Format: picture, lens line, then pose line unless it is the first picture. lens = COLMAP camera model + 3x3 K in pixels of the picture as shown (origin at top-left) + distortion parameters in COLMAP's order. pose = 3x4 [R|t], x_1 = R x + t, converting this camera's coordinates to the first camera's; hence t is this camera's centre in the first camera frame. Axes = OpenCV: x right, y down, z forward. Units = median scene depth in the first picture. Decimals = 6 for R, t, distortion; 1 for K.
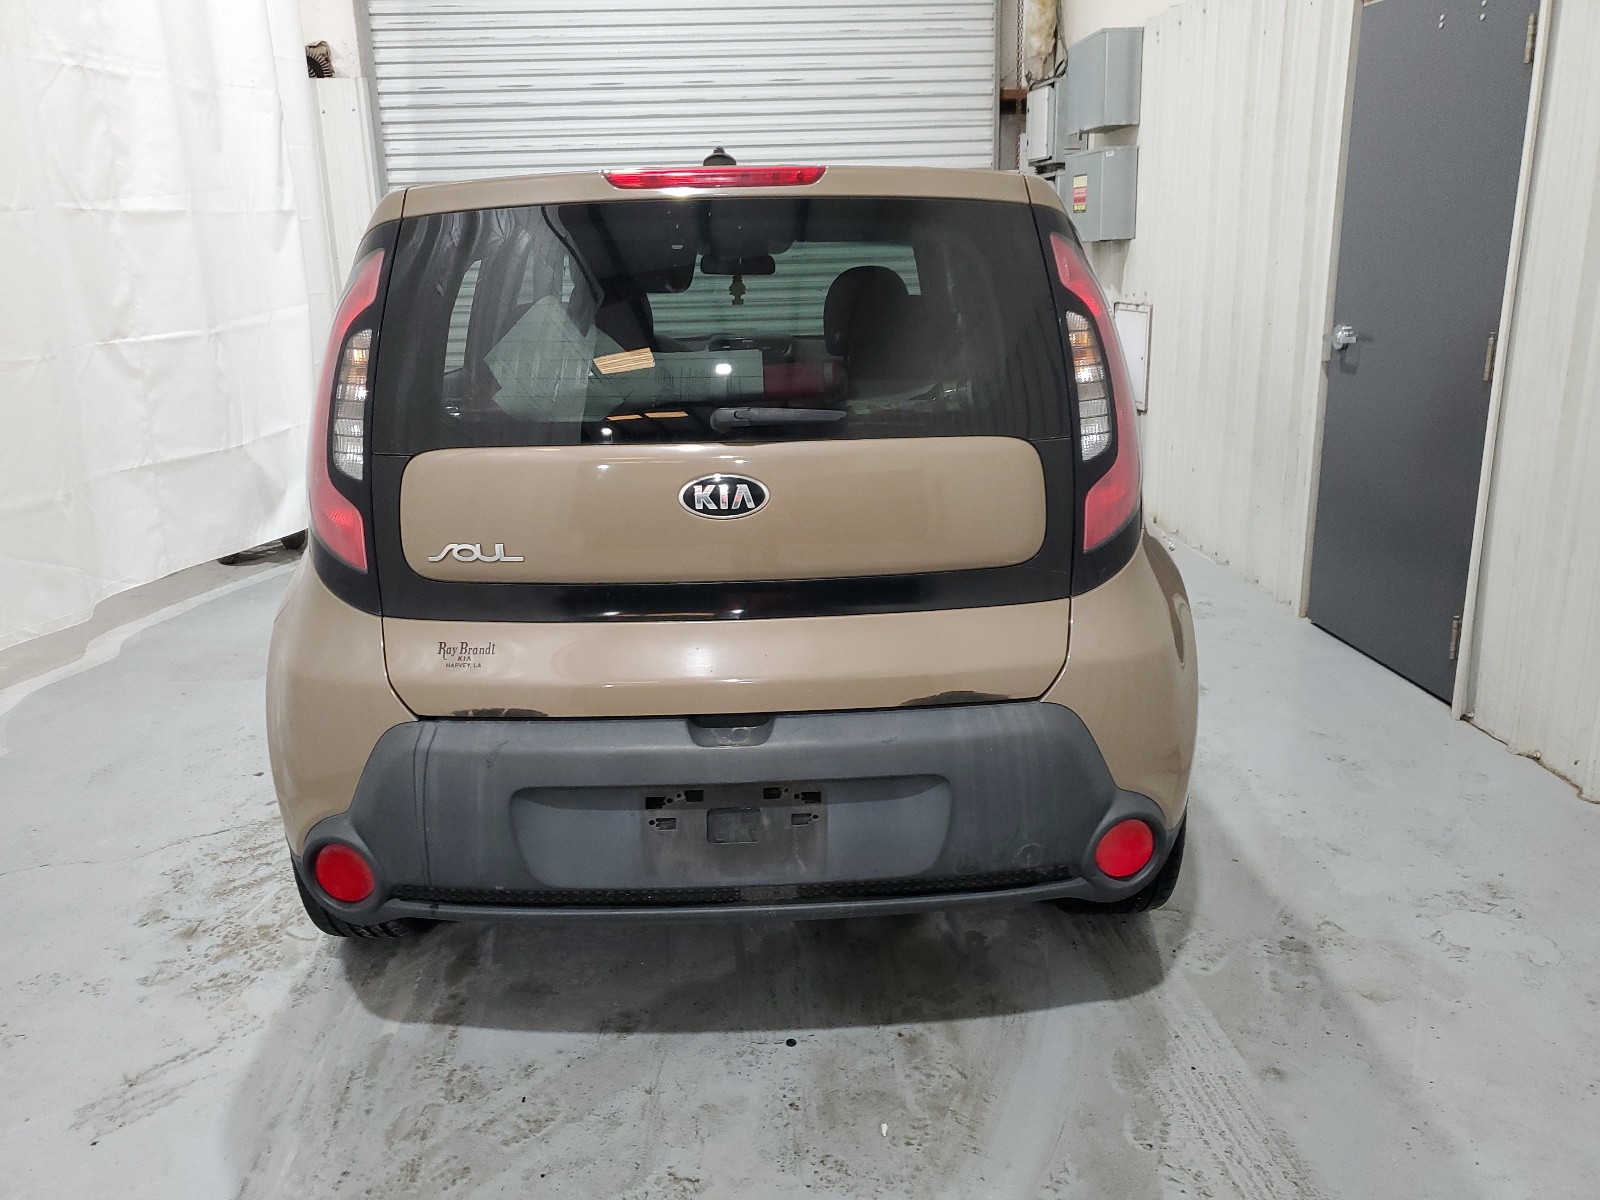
lens RADIAL K [[1225.3, 0, 800.0], [0, 1225.3, 600.0], [0, 0, 1]] dist [-0.000349, 0.048783]
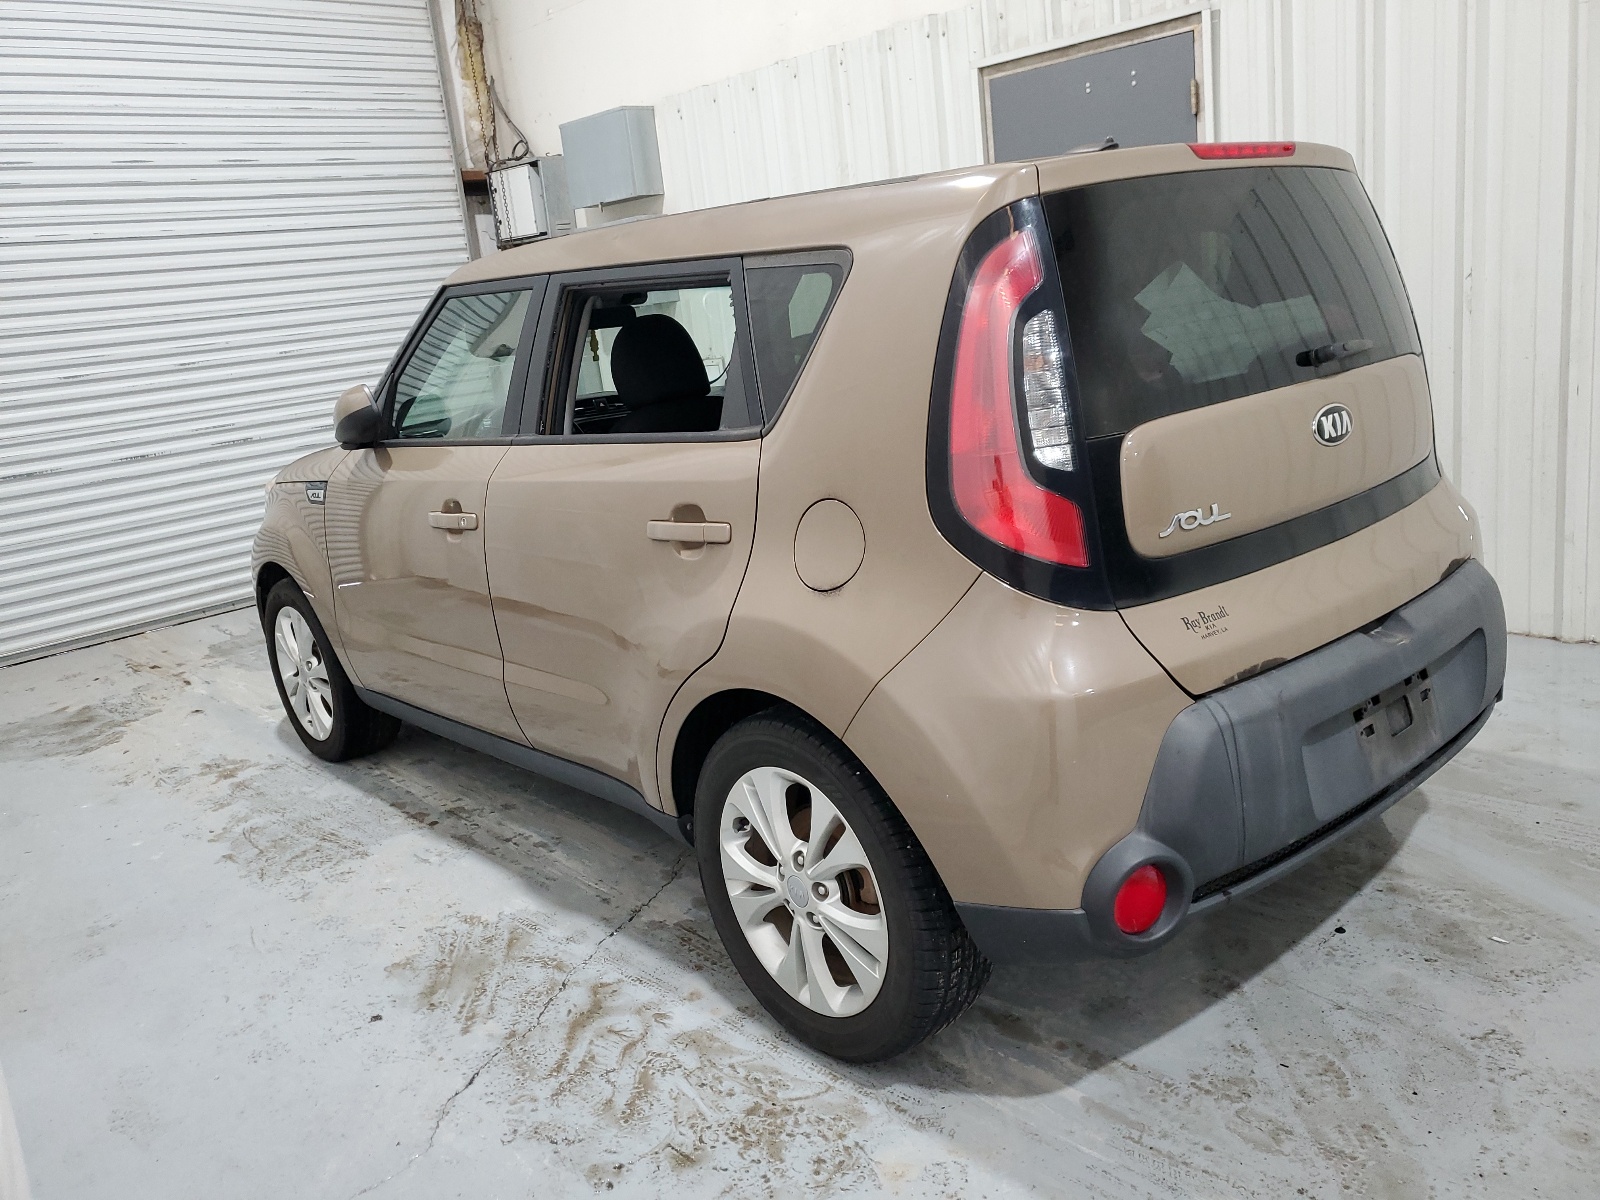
lens RADIAL K [[1219.9, 0, 800.0], [0, 1219.9, 600.0], [0, 0, 1]] dist [-0.001017, 0.038569]
pose [[0.775083, -0.216934, 0.593452, -0.943173], [0.264963, 0.964237, 0.006416, -0.056109], [-0.573620, 0.152271, 0.804844, 0.348171]]
